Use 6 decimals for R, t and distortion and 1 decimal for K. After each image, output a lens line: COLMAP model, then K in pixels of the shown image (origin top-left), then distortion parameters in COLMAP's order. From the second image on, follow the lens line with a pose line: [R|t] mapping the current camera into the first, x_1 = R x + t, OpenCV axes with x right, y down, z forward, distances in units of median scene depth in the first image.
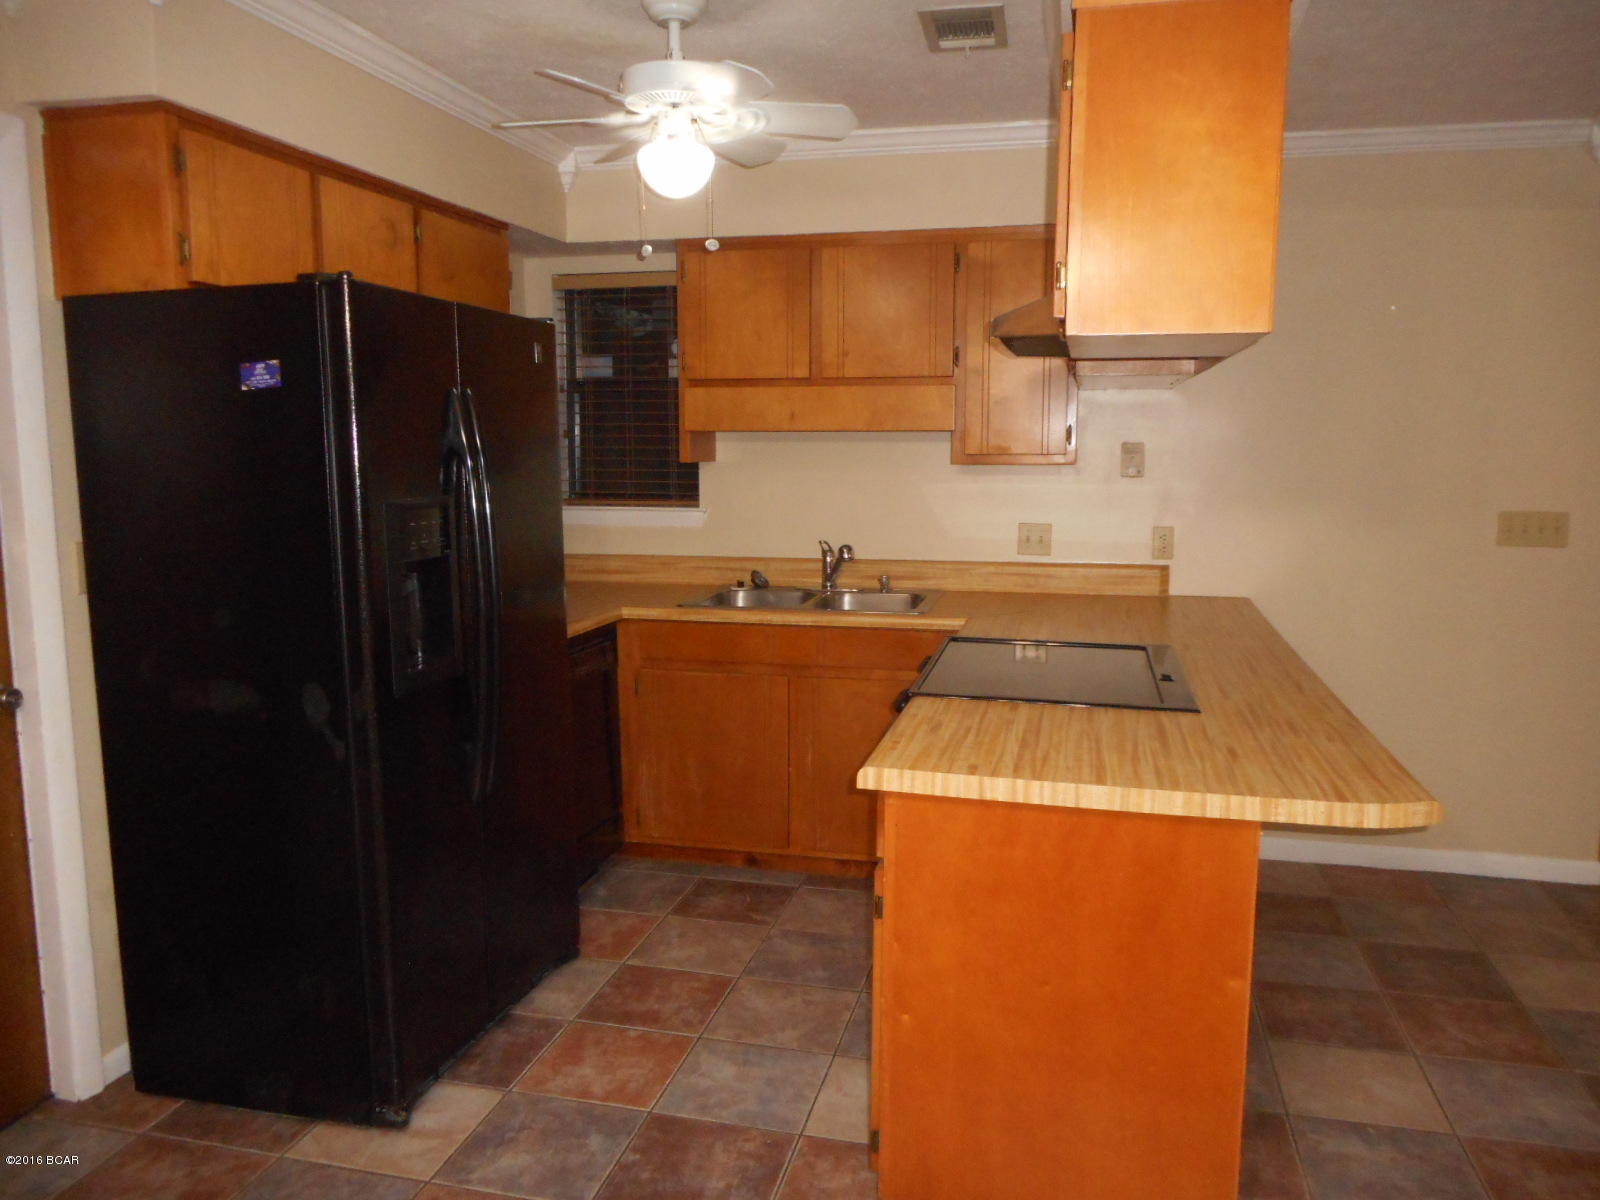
lens RADIAL K [[1204.1, 0, 792.8], [0, 1204.1, 607.0], [0, 0, 1]] dist [-0.000475, -0.010760]
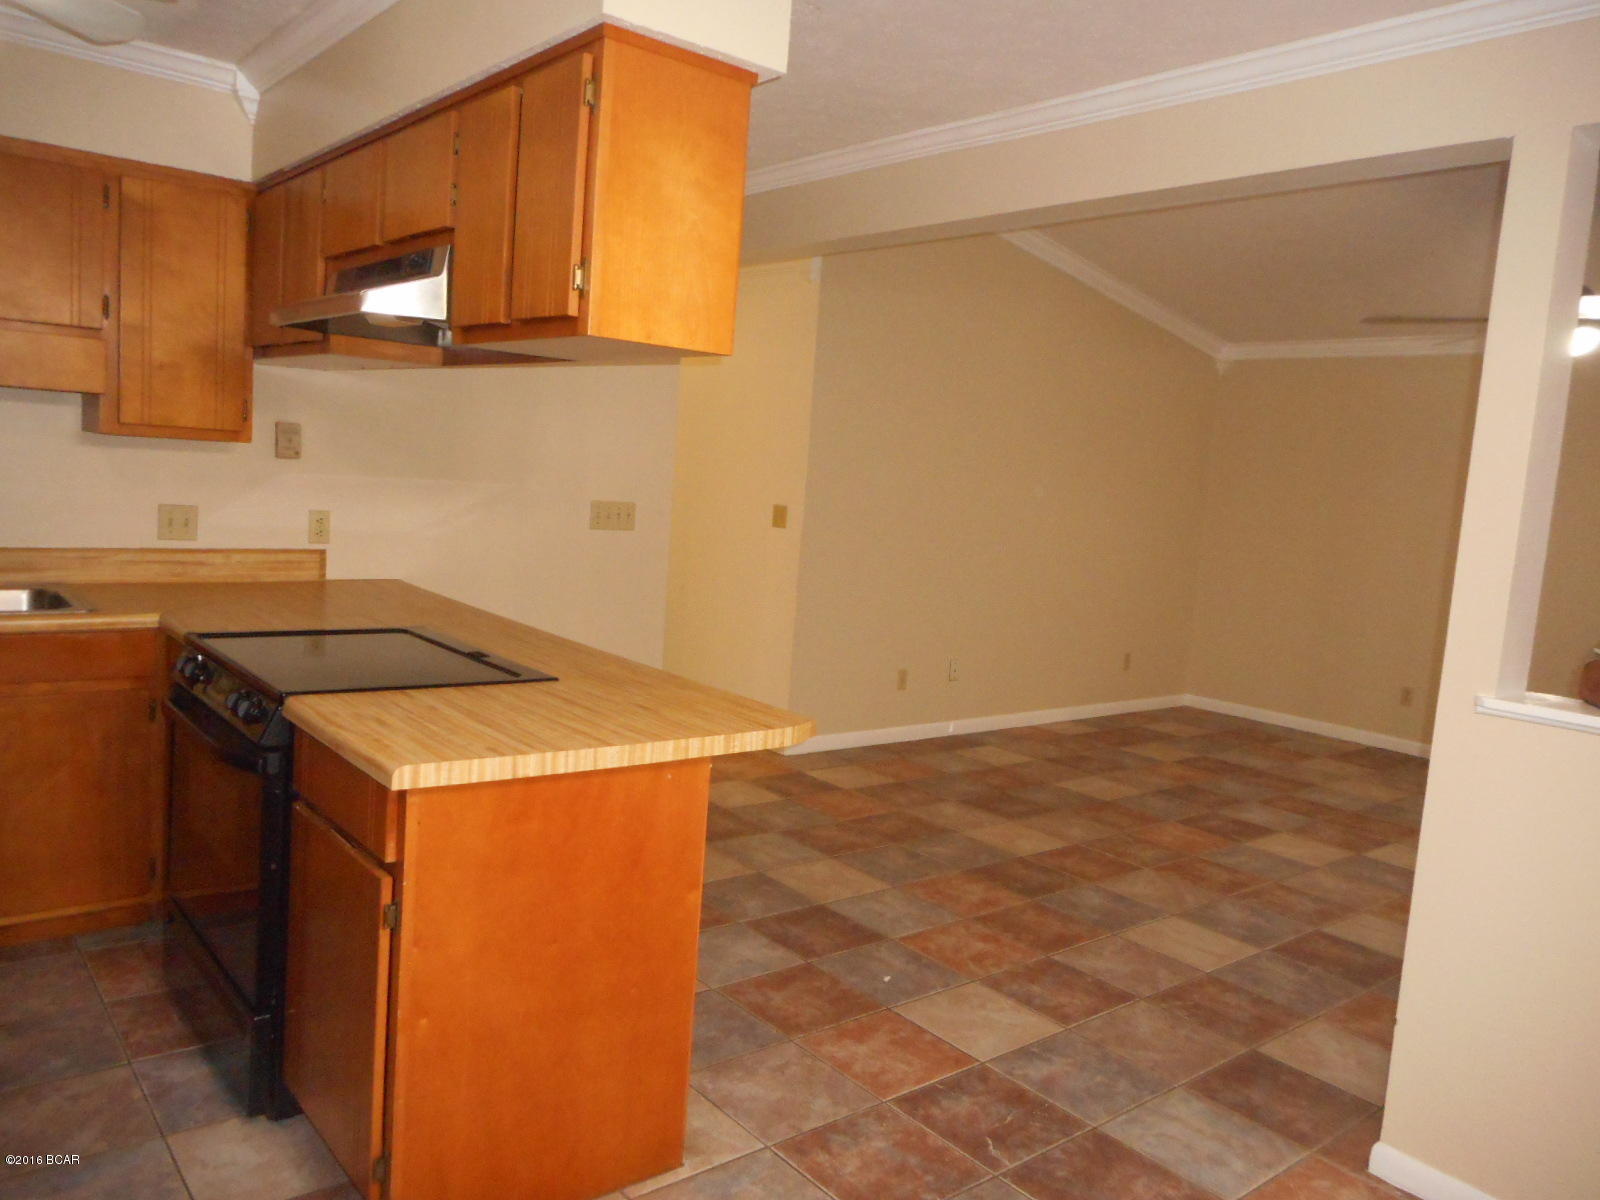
lens RADIAL K [[1204.1, 0, 796.7], [0, 1204.1, 609.4], [0, 0, 1]] dist [-0.000475, -0.010760]
pose [[0.589056, -0.053896, 0.806293, -0.277649], [0.041515, 0.998474, 0.036413, -0.005510], [-0.807025, 0.012024, 0.590395, 0.109563]]
